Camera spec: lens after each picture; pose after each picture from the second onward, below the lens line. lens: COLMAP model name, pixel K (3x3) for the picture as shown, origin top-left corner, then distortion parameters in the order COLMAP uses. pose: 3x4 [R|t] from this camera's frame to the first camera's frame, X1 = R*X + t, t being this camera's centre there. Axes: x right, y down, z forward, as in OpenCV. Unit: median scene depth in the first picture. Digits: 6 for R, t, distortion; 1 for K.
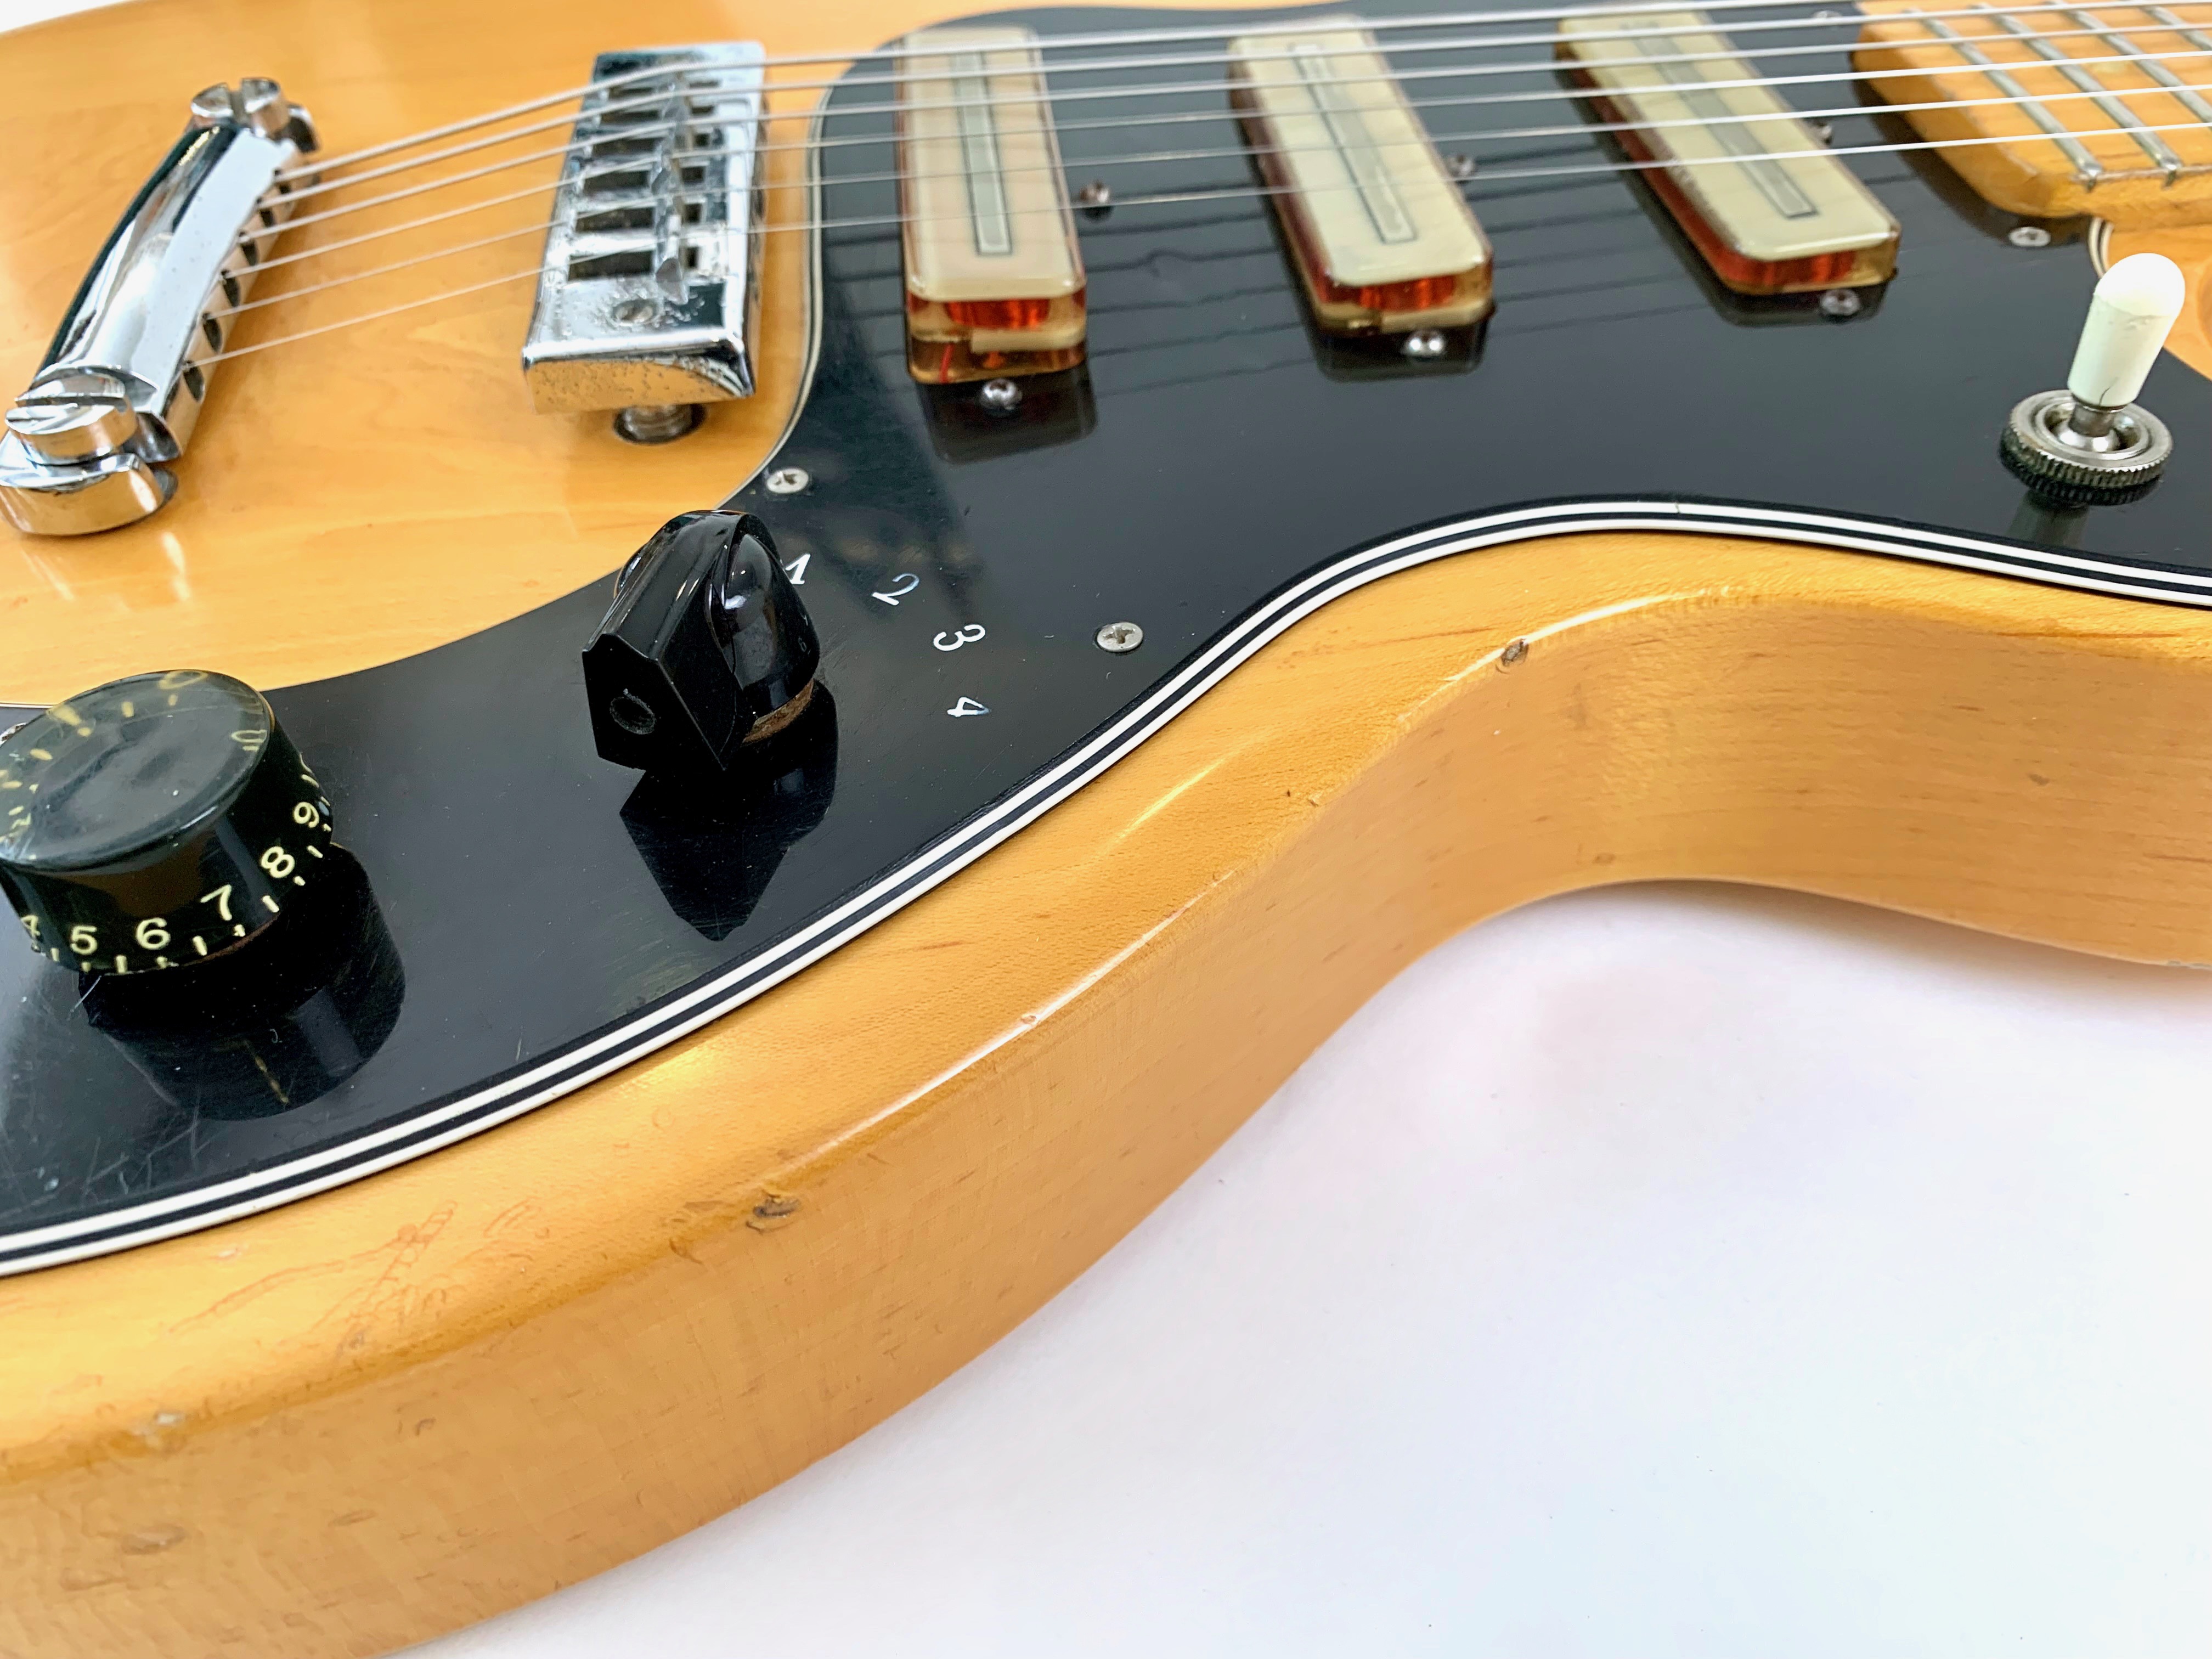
lens RADIAL K [[1834.5, 0, 1100.8], [0, 1834.5, 762.2], [0, 0, 1]] dist [0.004948, 0.042266]
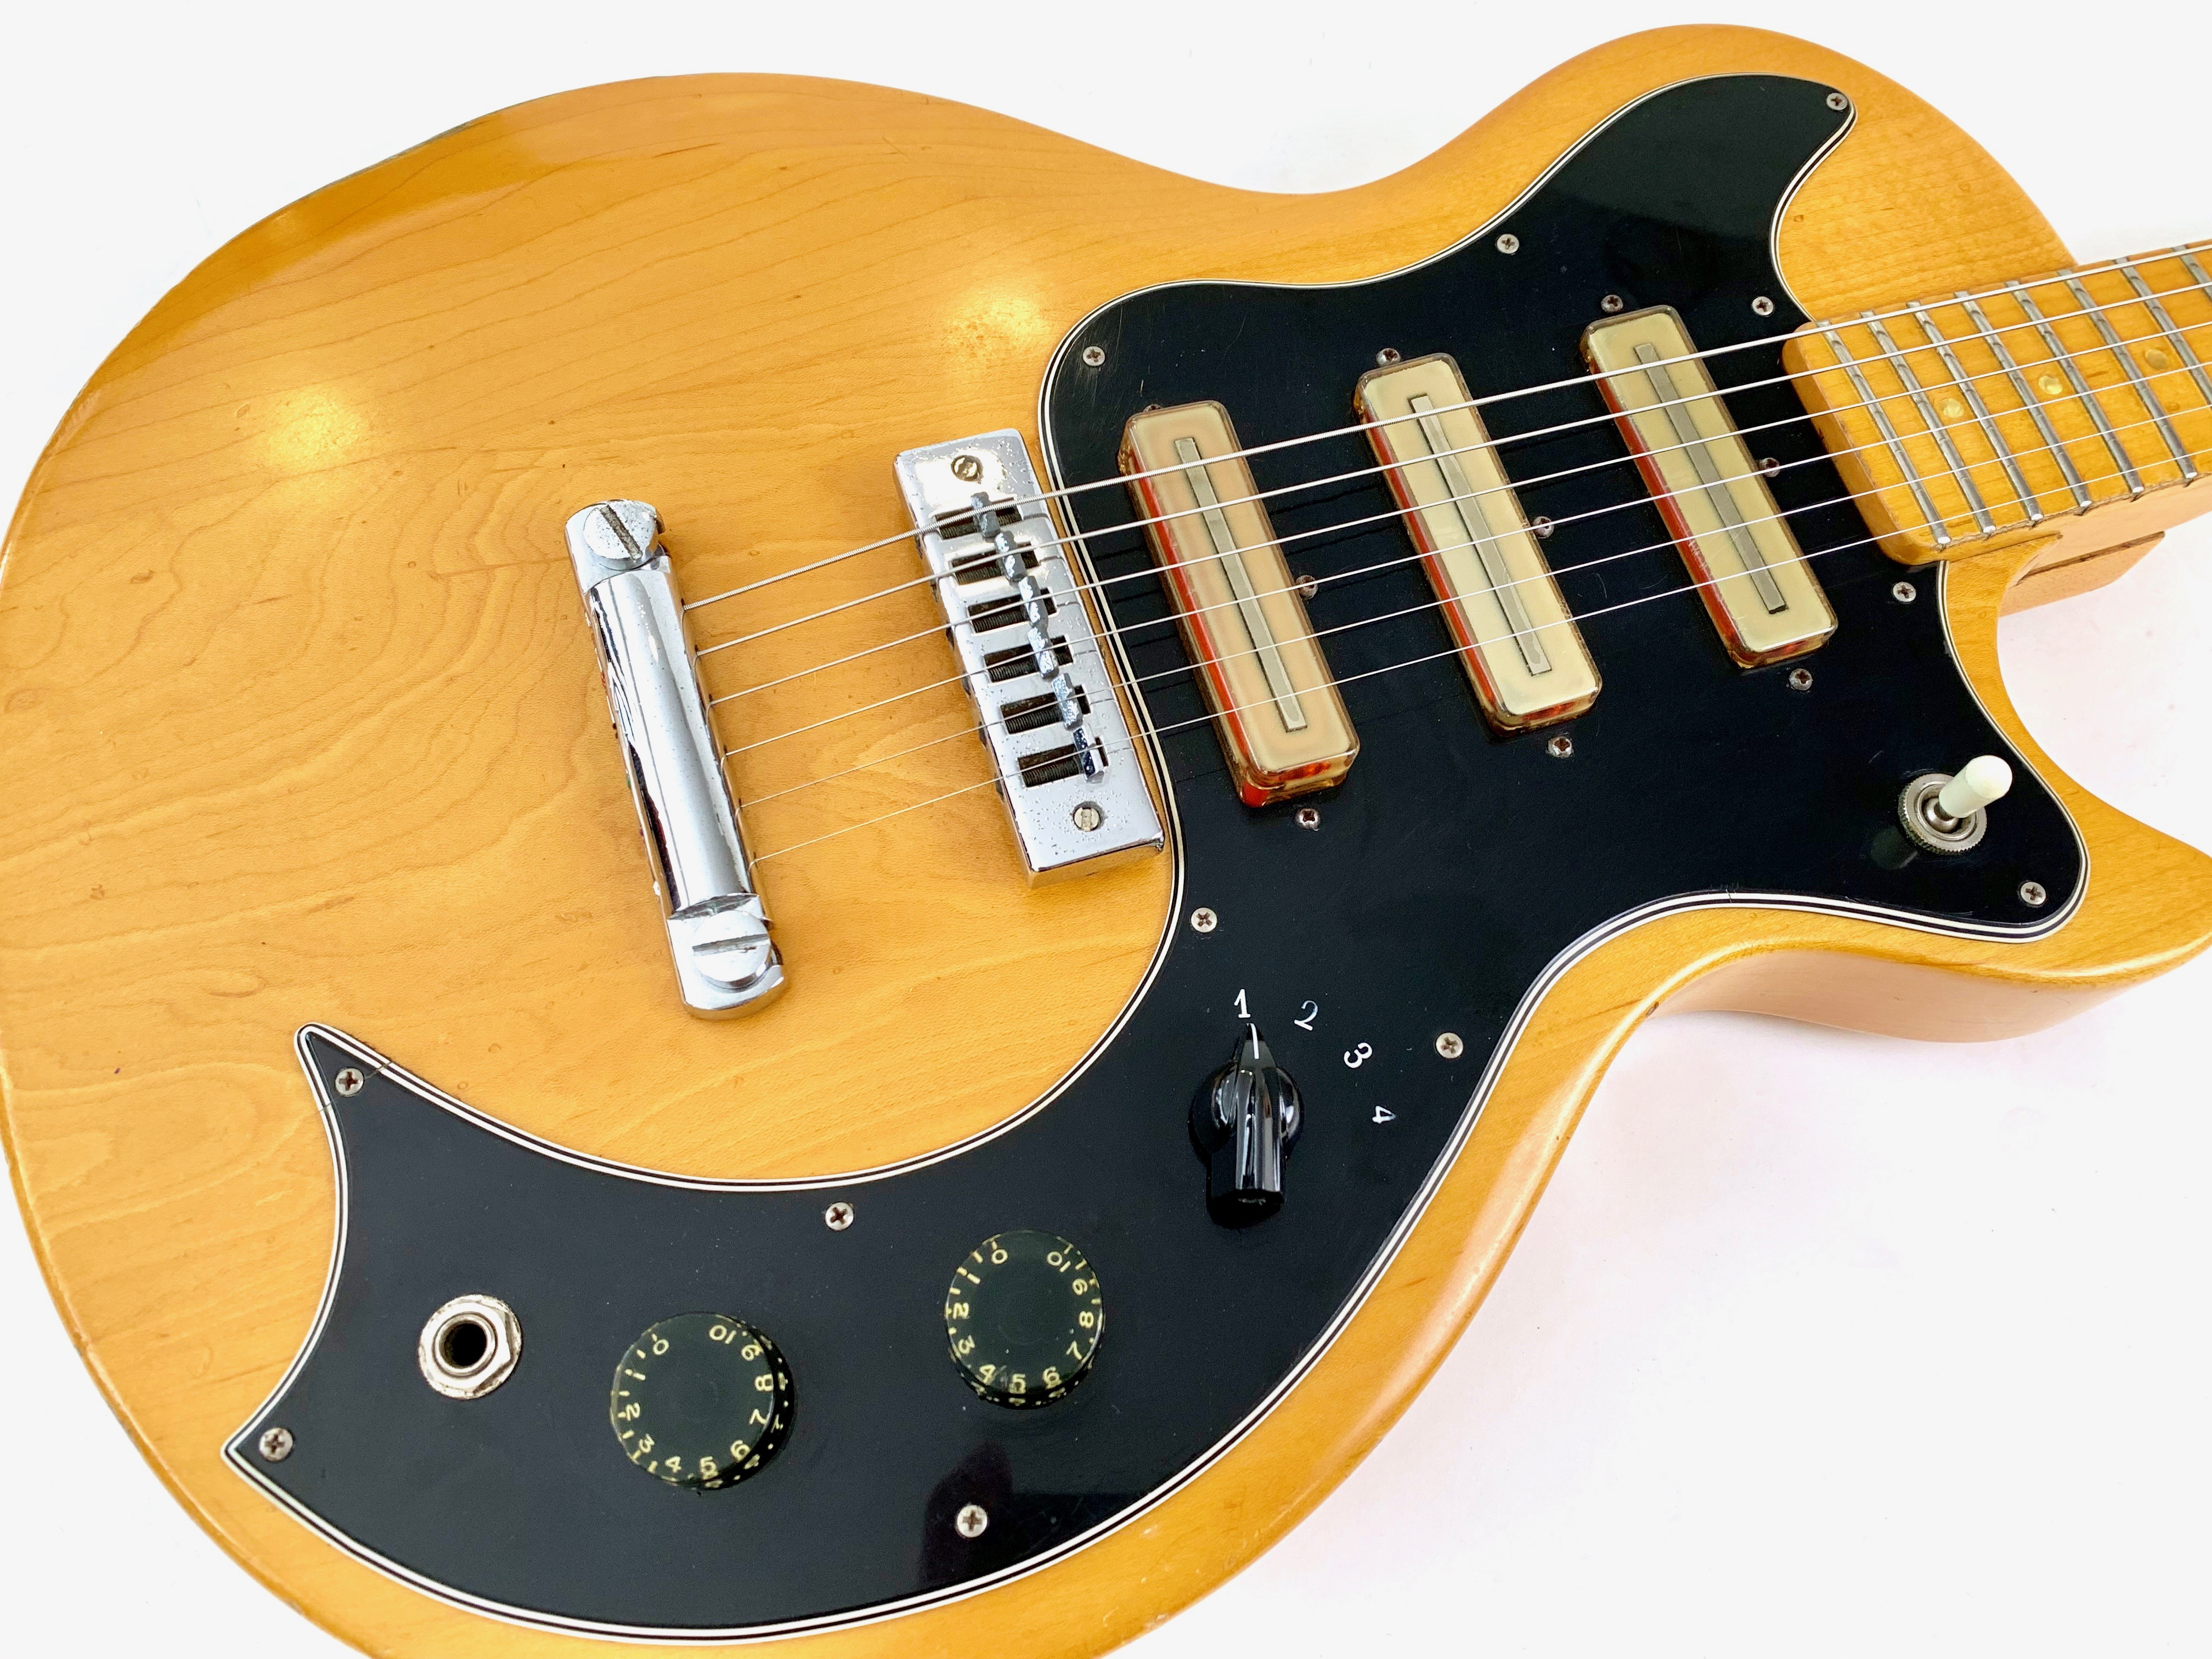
lens RADIAL K [[1834.5, 0, 1100.8], [0, 1834.5, 762.2], [0, 0, 1]] dist [0.004948, 0.042266]
pose [[0.972096, -0.142966, 0.185982, -0.594740], [0.057674, 0.914146, 0.401261, -1.028056], [-0.227382, -0.379338, 0.896884, -0.393434]]
